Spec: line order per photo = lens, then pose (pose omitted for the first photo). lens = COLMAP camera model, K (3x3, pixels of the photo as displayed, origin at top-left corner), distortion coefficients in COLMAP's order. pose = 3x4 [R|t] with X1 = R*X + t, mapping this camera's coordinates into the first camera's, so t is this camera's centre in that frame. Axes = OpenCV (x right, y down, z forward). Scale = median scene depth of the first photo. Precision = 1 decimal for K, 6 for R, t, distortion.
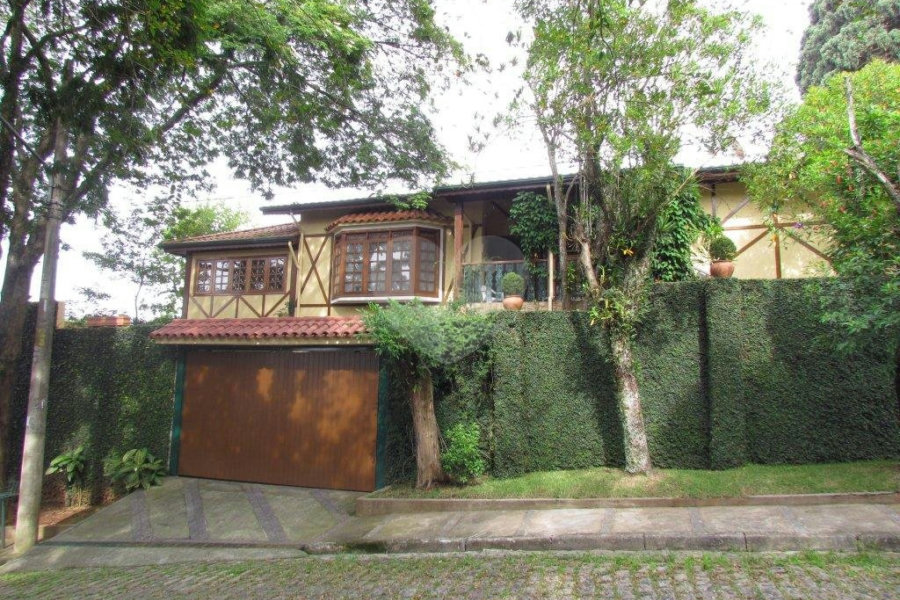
lens RADIAL K [[643.2, 0, 450.0], [0, 643.2, 300.0], [0, 0, 1]] dist [-0.025864, 0.003317]
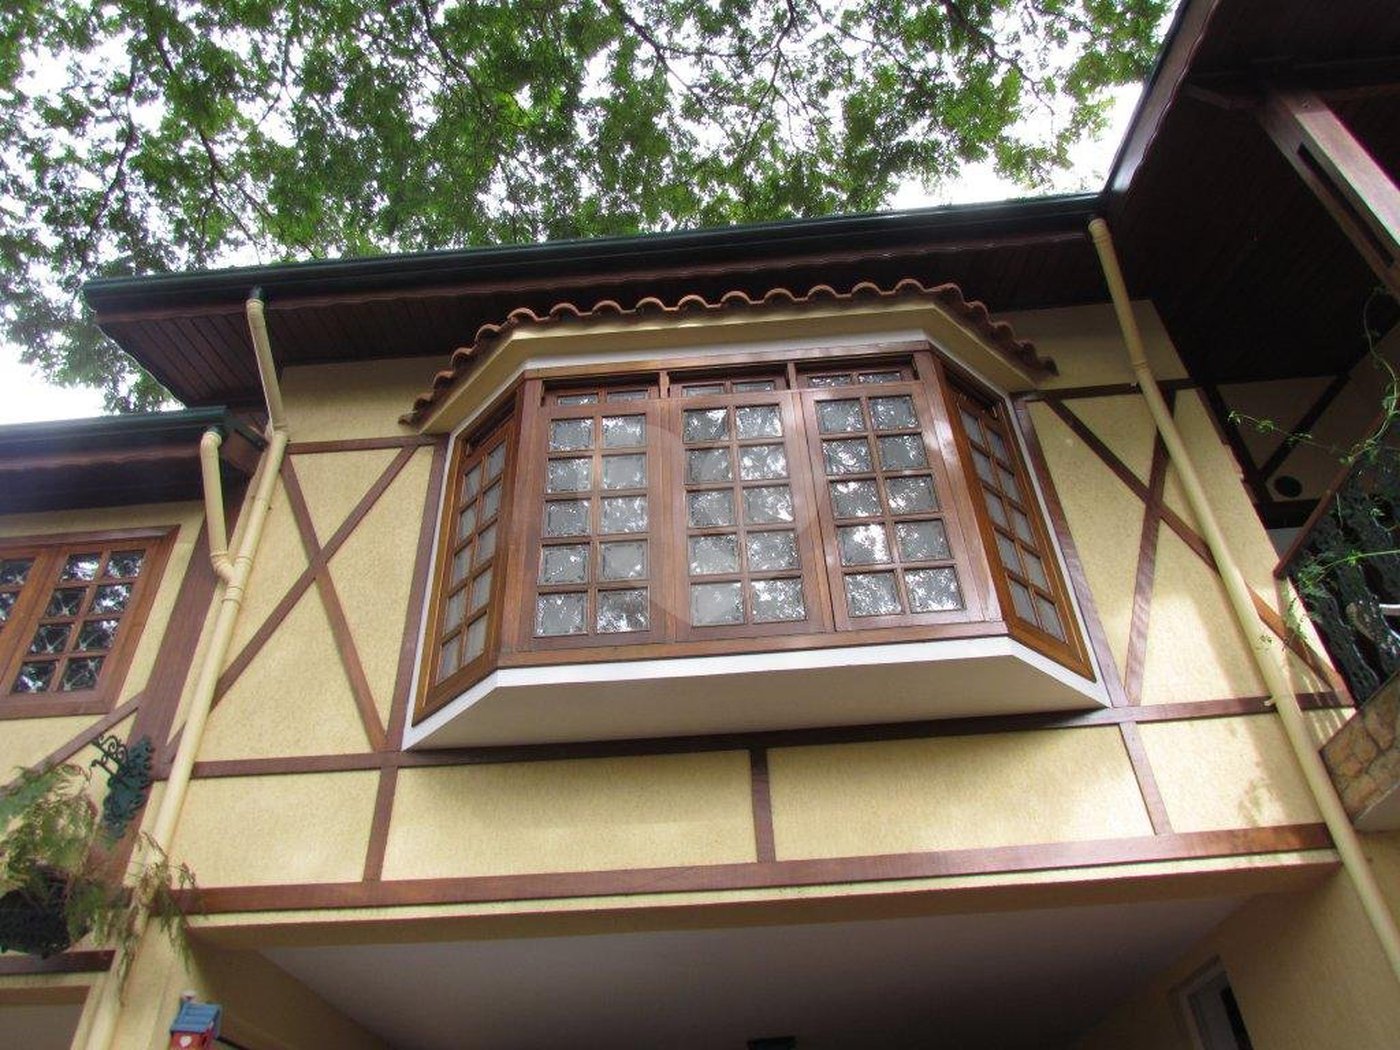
lens RADIAL K [[994.3, 0, 708.6], [0, 994.3, 529.9], [0, 0, 1]] dist [-0.040012, 0.006820]
pose [[0.961183, 0.115420, 0.250612, -0.176795], [0.021101, 0.874889, -0.483864, 0.079328], [-0.275105, 0.470370, 0.838492, 0.725100]]
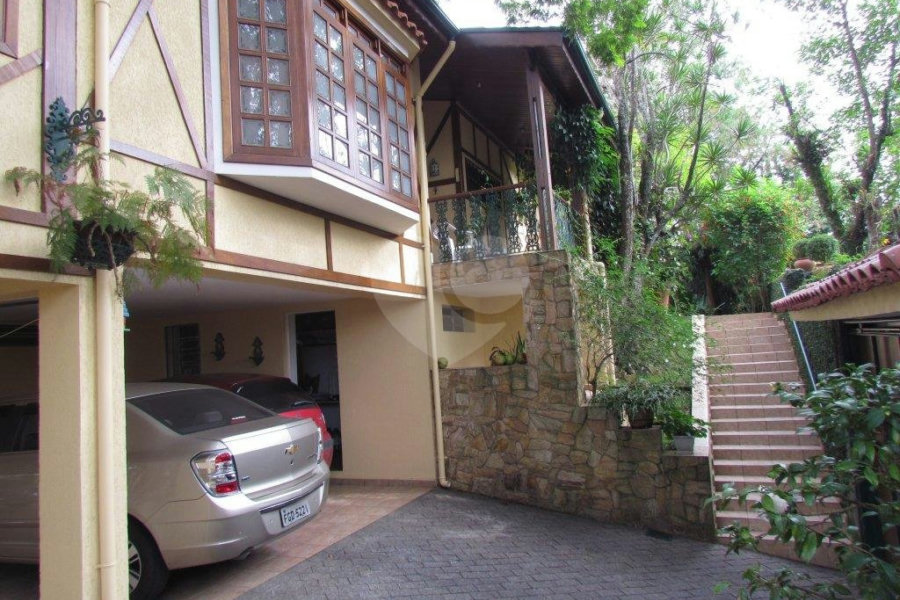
lens RADIAL K [[643.2, 0, 450.0], [0, 643.2, 300.0], [0, 0, 1]] dist [-0.025864, 0.003317]
pose [[0.089842, 0.084511, 0.992364, -0.443375], [-0.042645, 0.995806, -0.080943, 0.077579], [-0.995043, -0.035047, 0.093069, 0.853699]]
